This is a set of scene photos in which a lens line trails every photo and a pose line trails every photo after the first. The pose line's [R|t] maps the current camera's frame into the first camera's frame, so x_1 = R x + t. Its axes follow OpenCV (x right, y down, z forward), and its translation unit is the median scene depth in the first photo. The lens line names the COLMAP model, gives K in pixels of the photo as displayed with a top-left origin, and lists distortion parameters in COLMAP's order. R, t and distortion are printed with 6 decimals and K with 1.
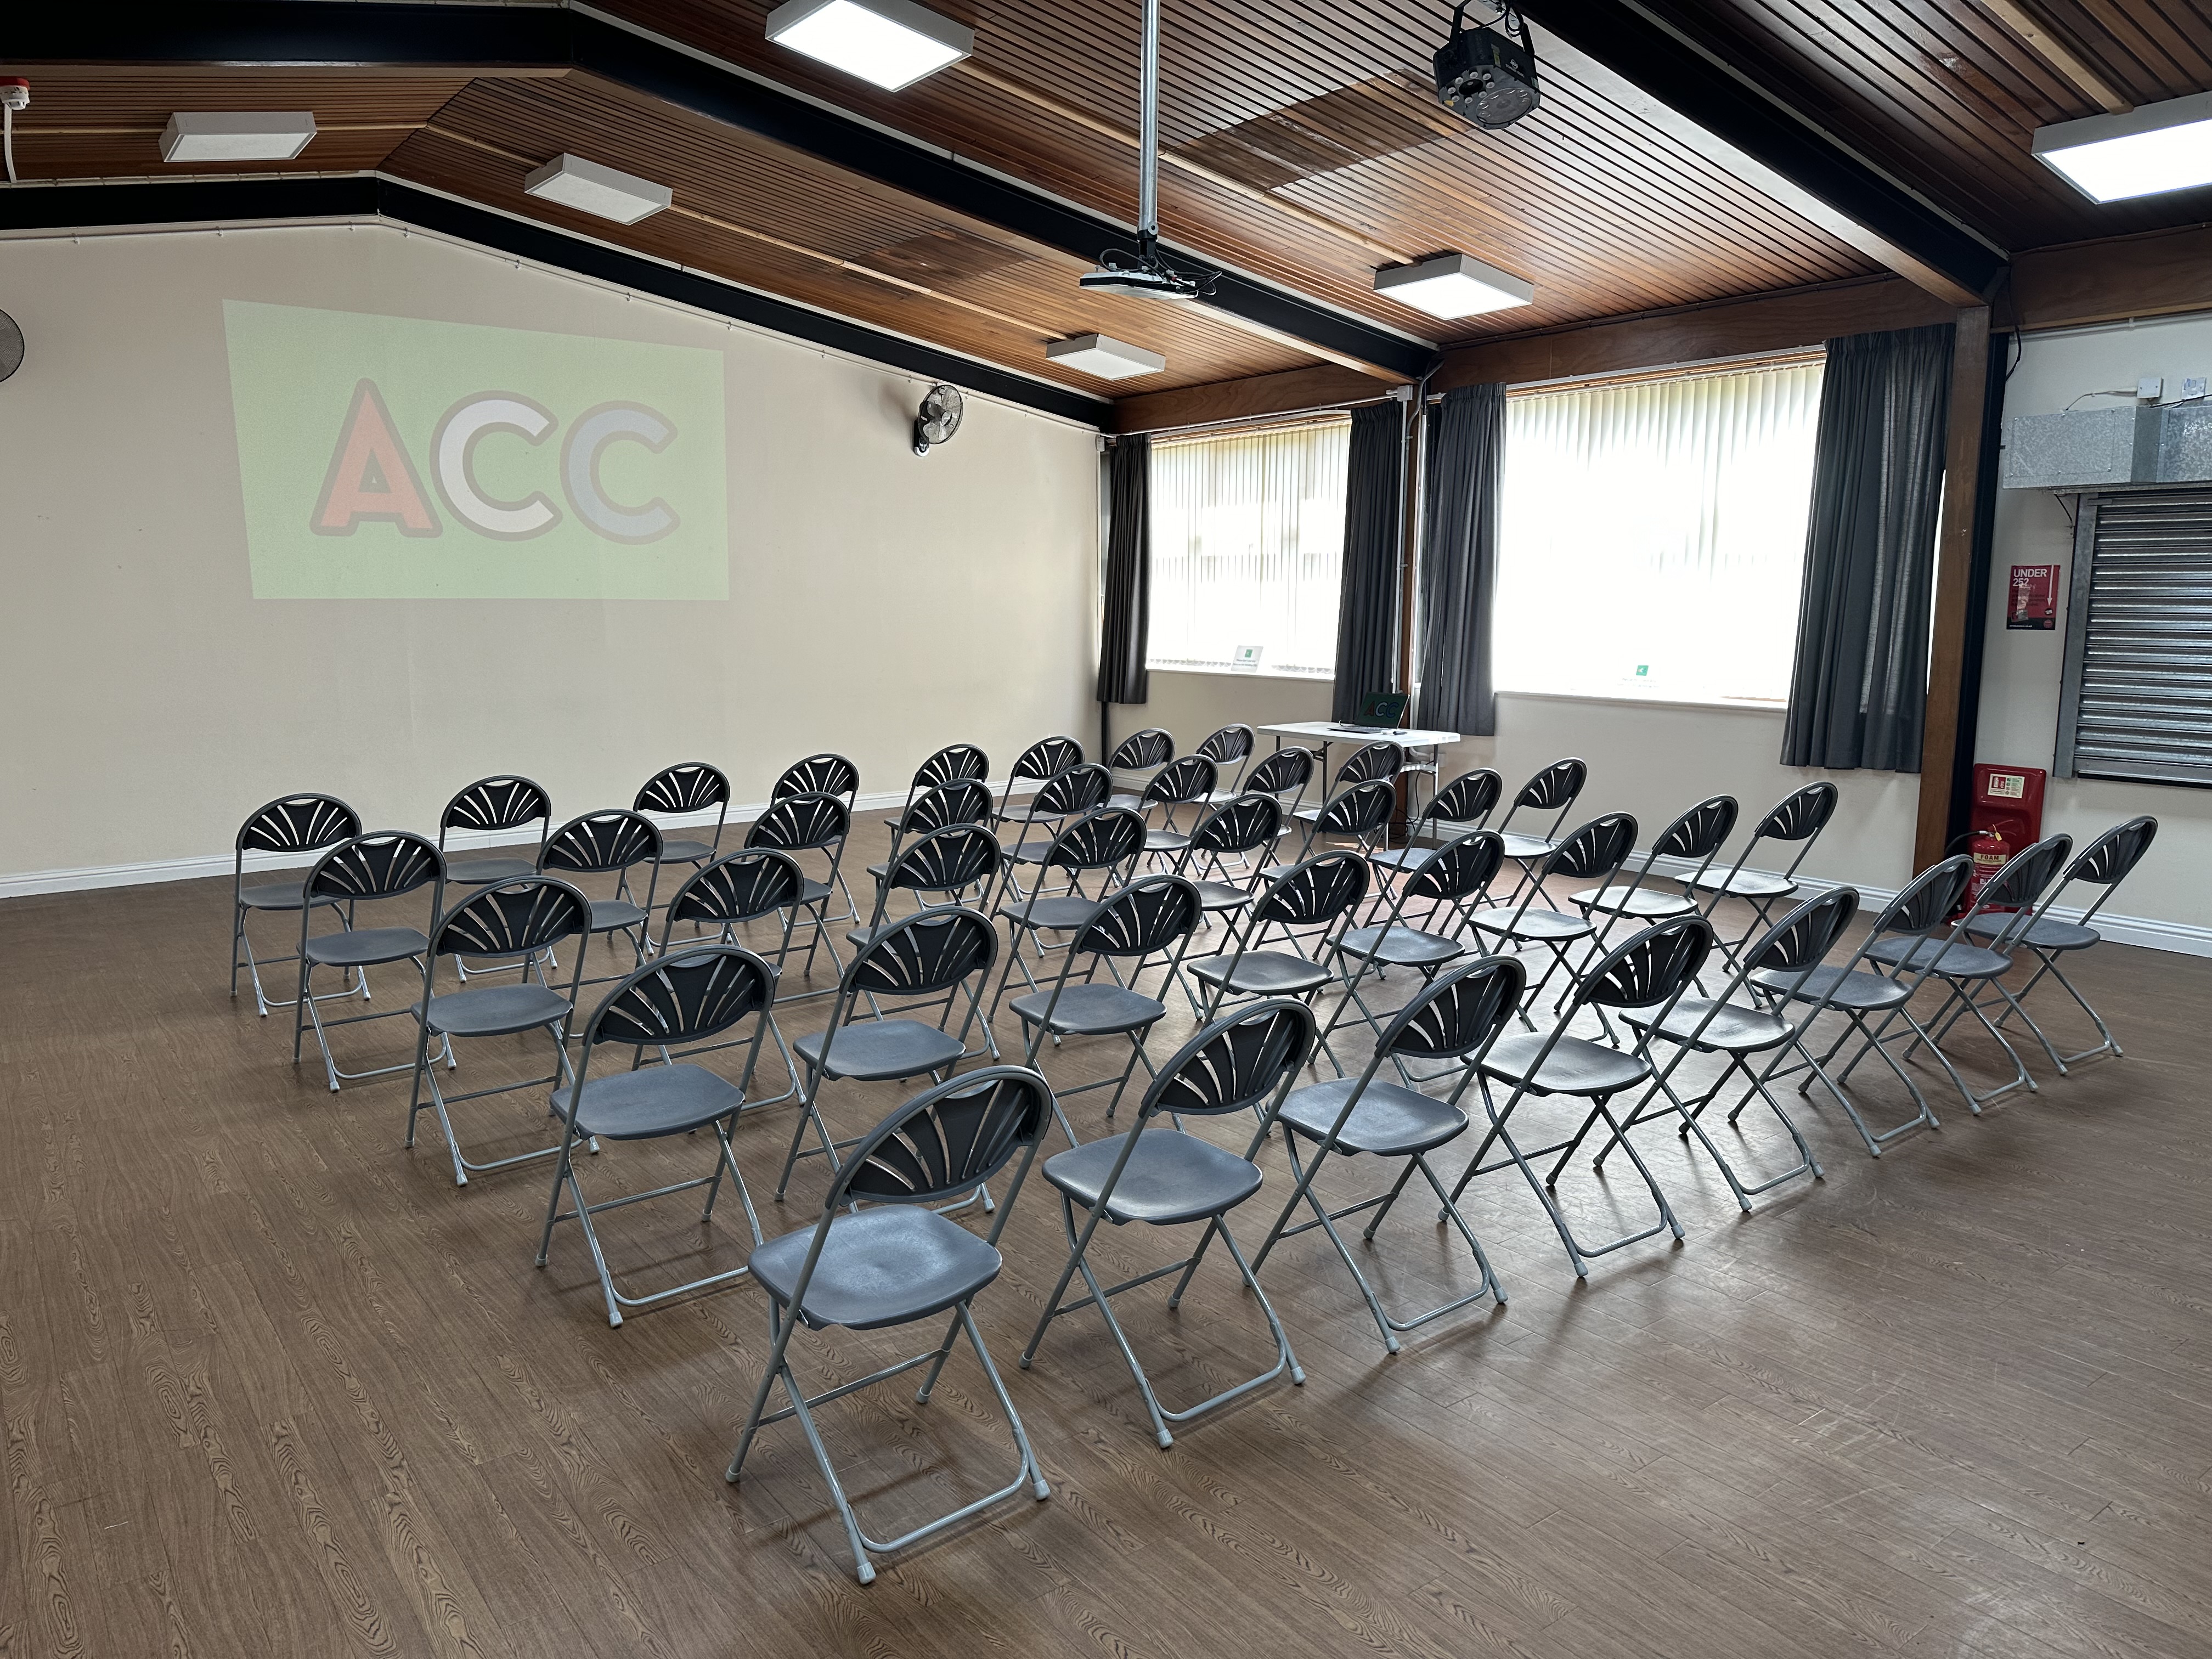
lens RADIAL K [[1557.3, 0, 1092.5], [0, 1557.3, 846.9], [0, 0, 1]] dist [0.032399, -0.043126]
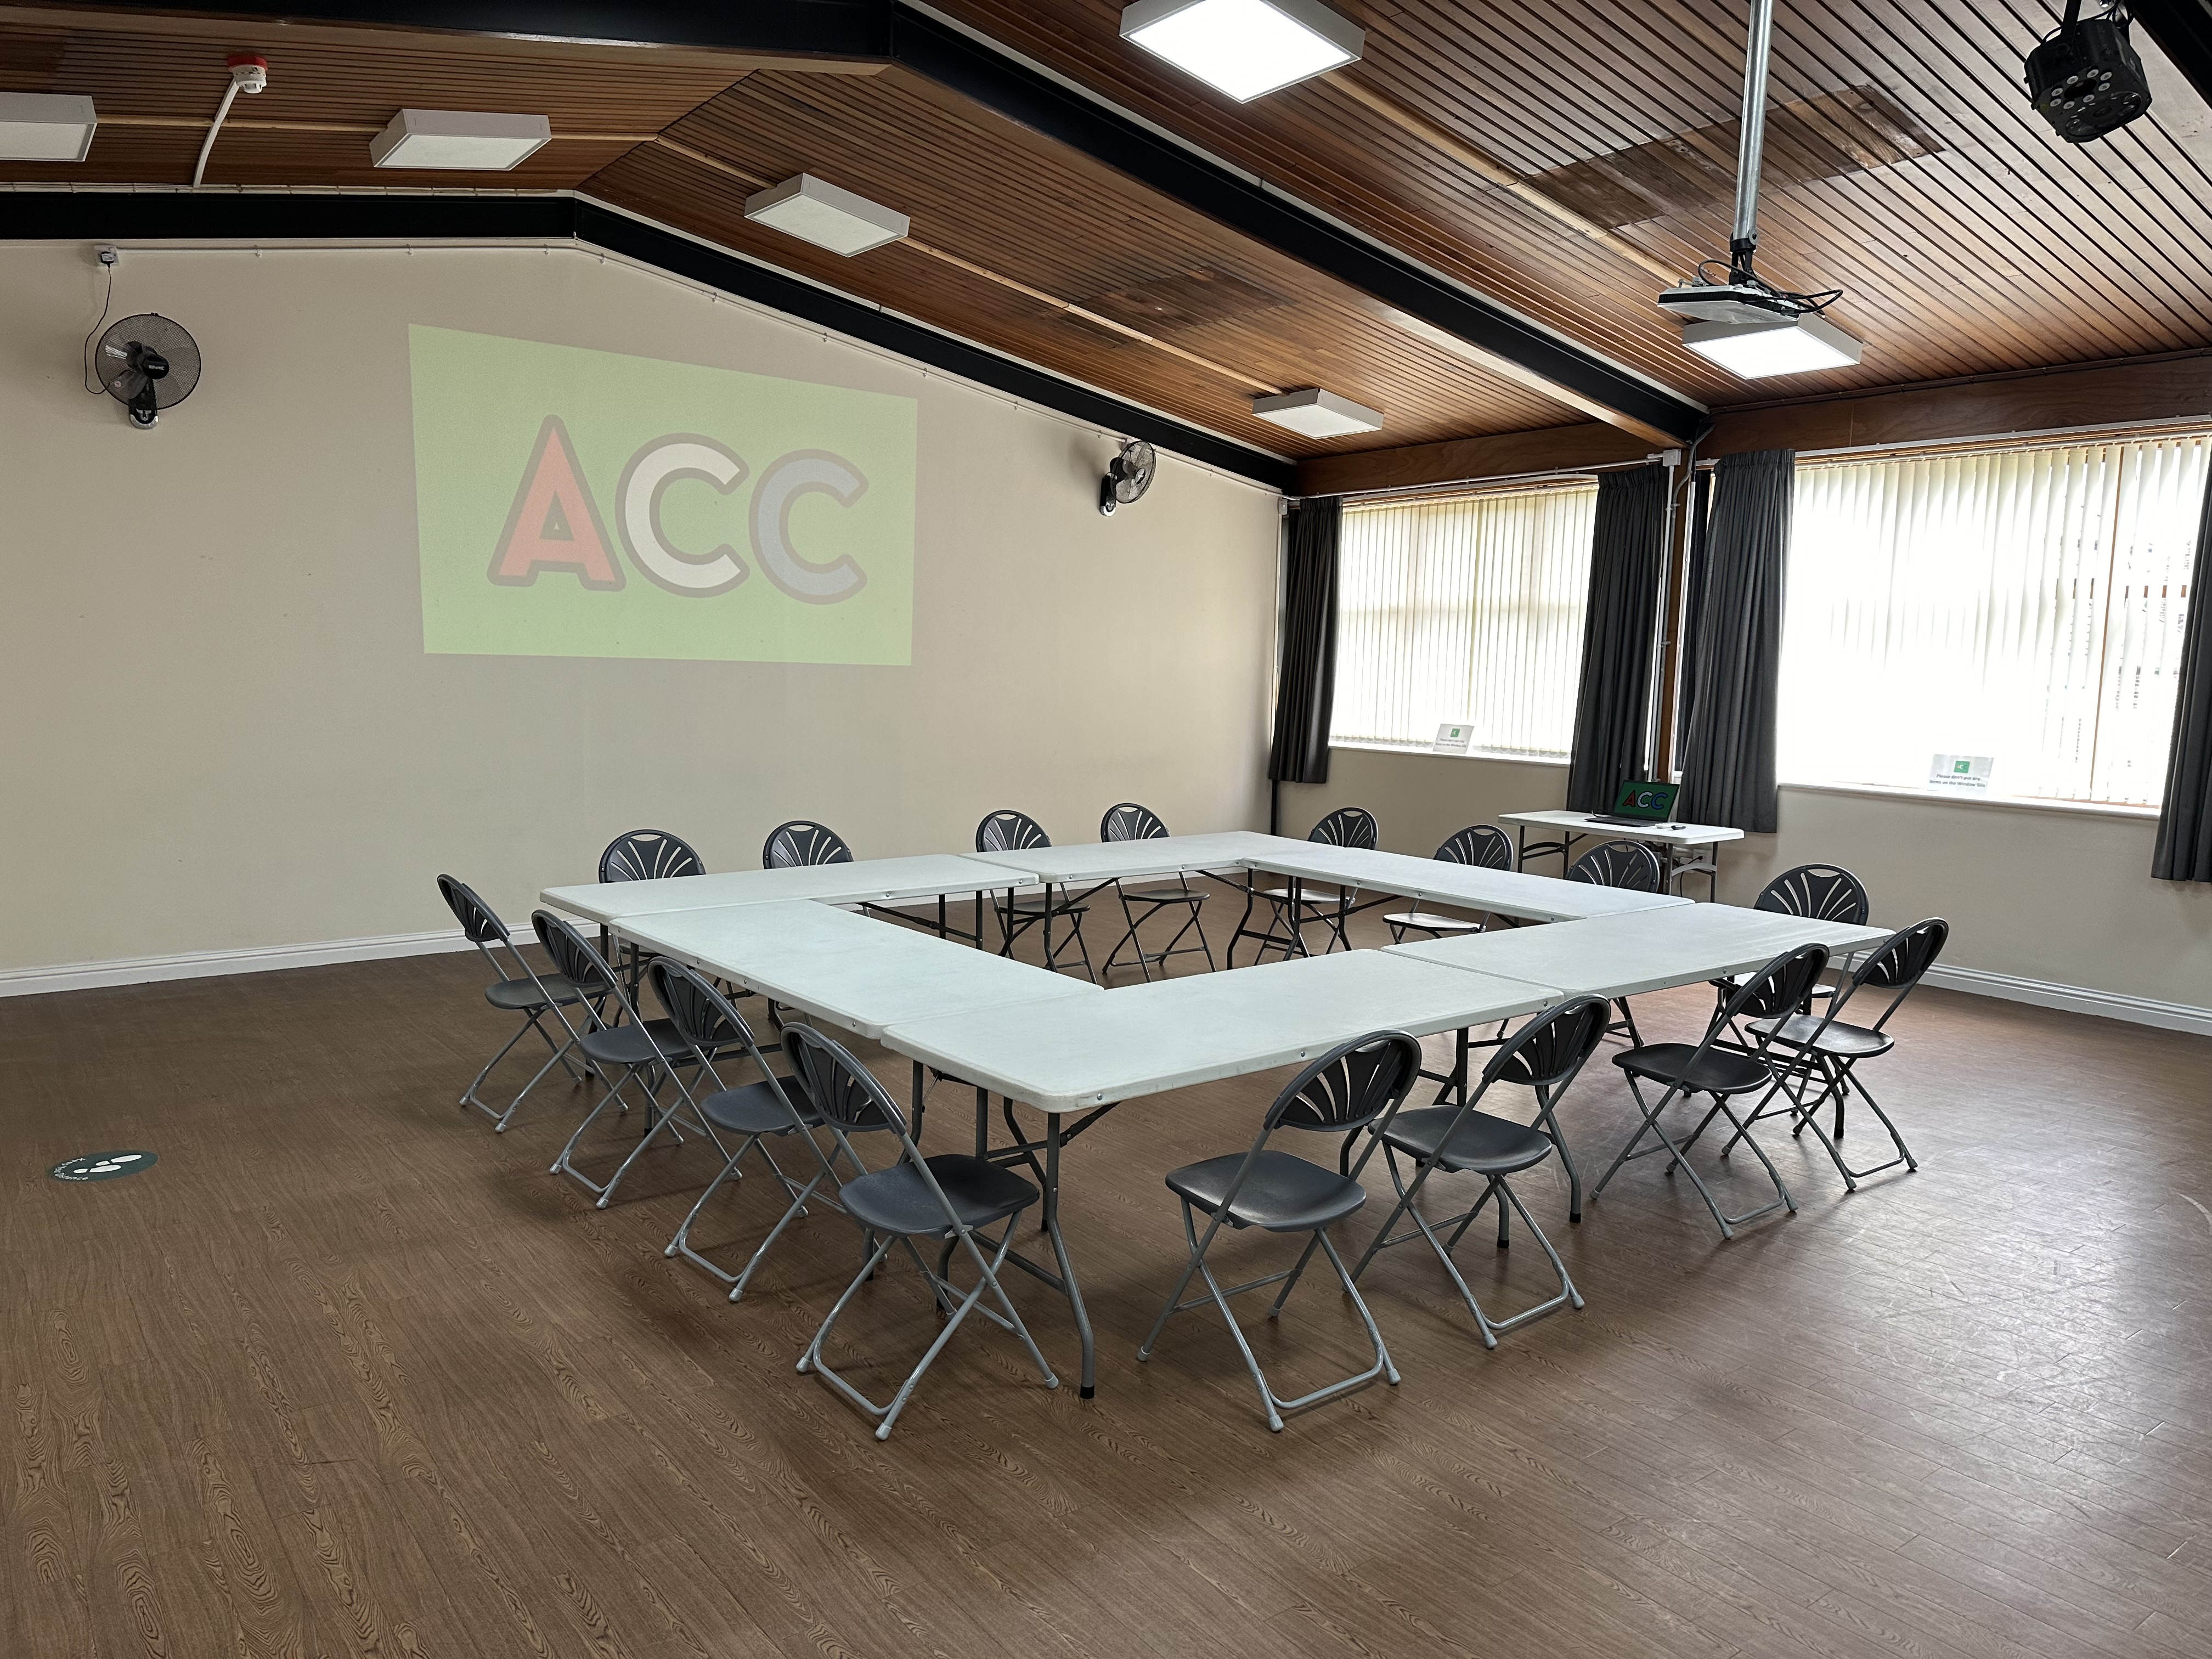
lens RADIAL K [[1557.3, 0, 1097.6], [0, 1557.3, 852.4], [0, 0, 1]] dist [0.032399, -0.043126]
pose [[0.999725, 0.021557, 0.009259, -0.174976], [-0.021191, 0.999054, -0.037984, -0.020226], [-0.010069, 0.037778, 0.999235, 0.112473]]
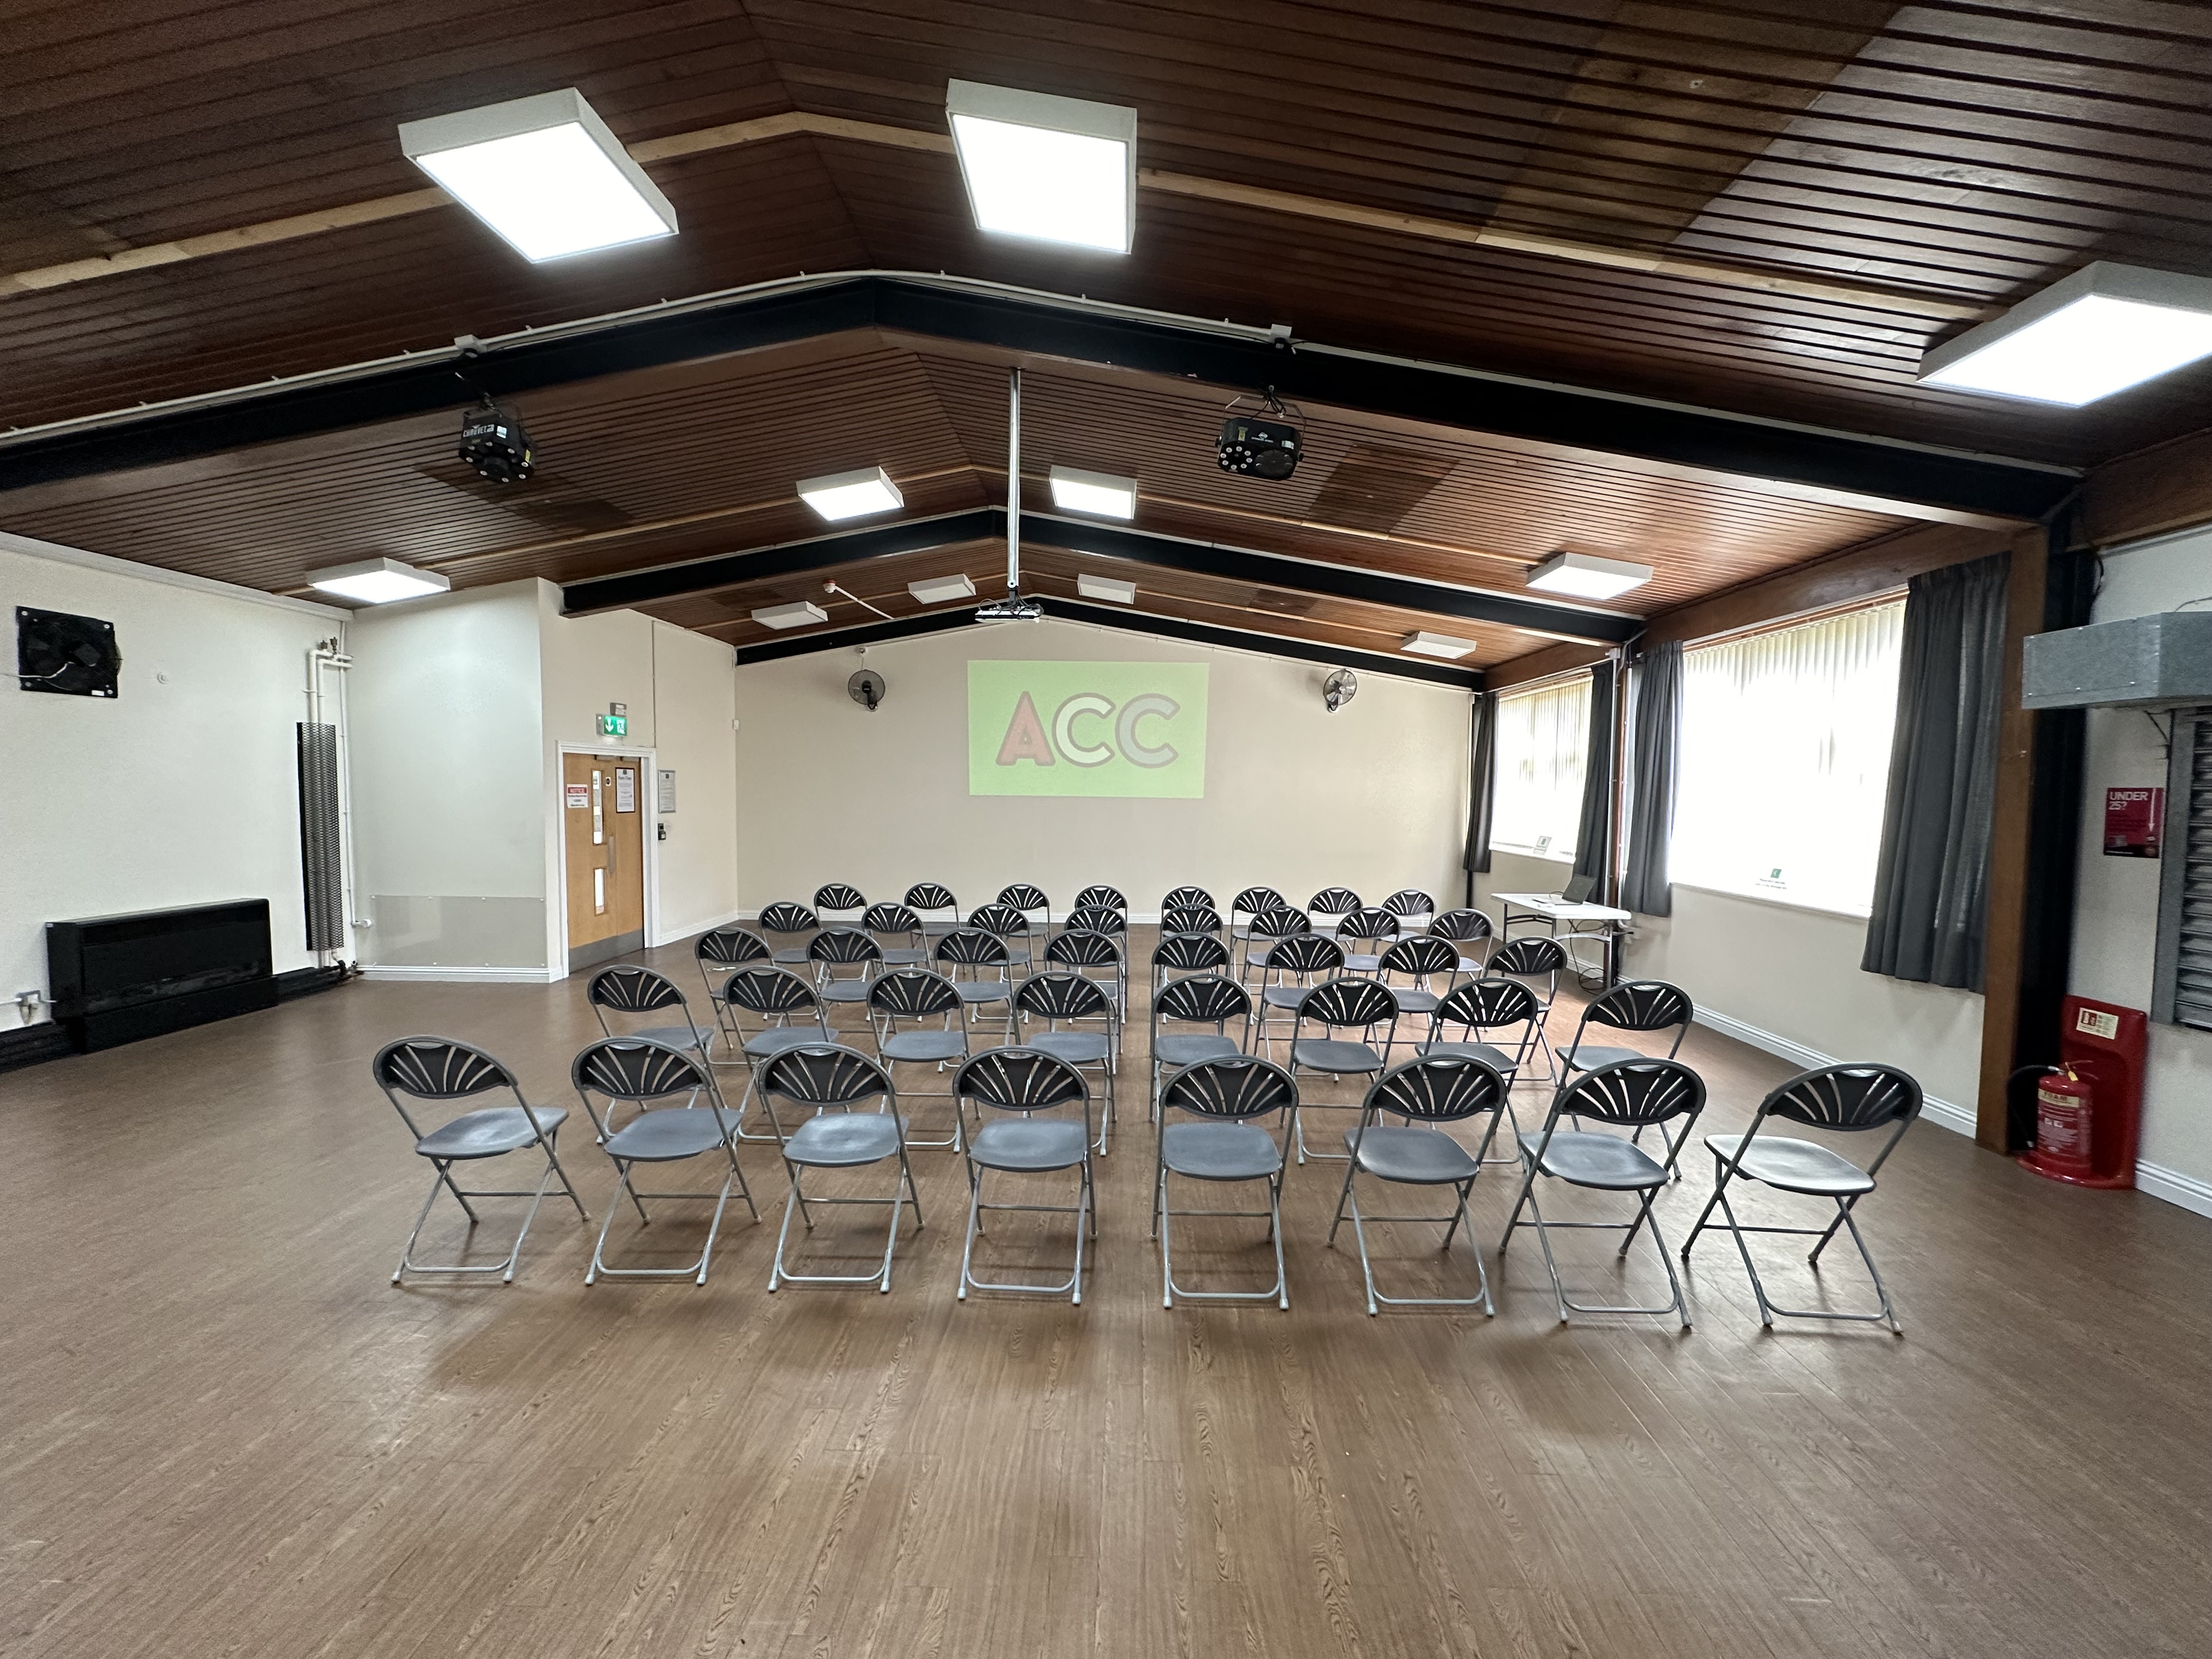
lens RADIAL K [[872.2, 0, 1102.0], [0, 872.2, 843.2], [0, 0, 1]] dist [-0.002570, -0.000021]
pose [[0.778811, 0.049662, -0.625290, 0.410417], [-0.112605, 0.991736, -0.061486, -0.043314], [0.617069, 0.118297, 0.777966, 0.210668]]
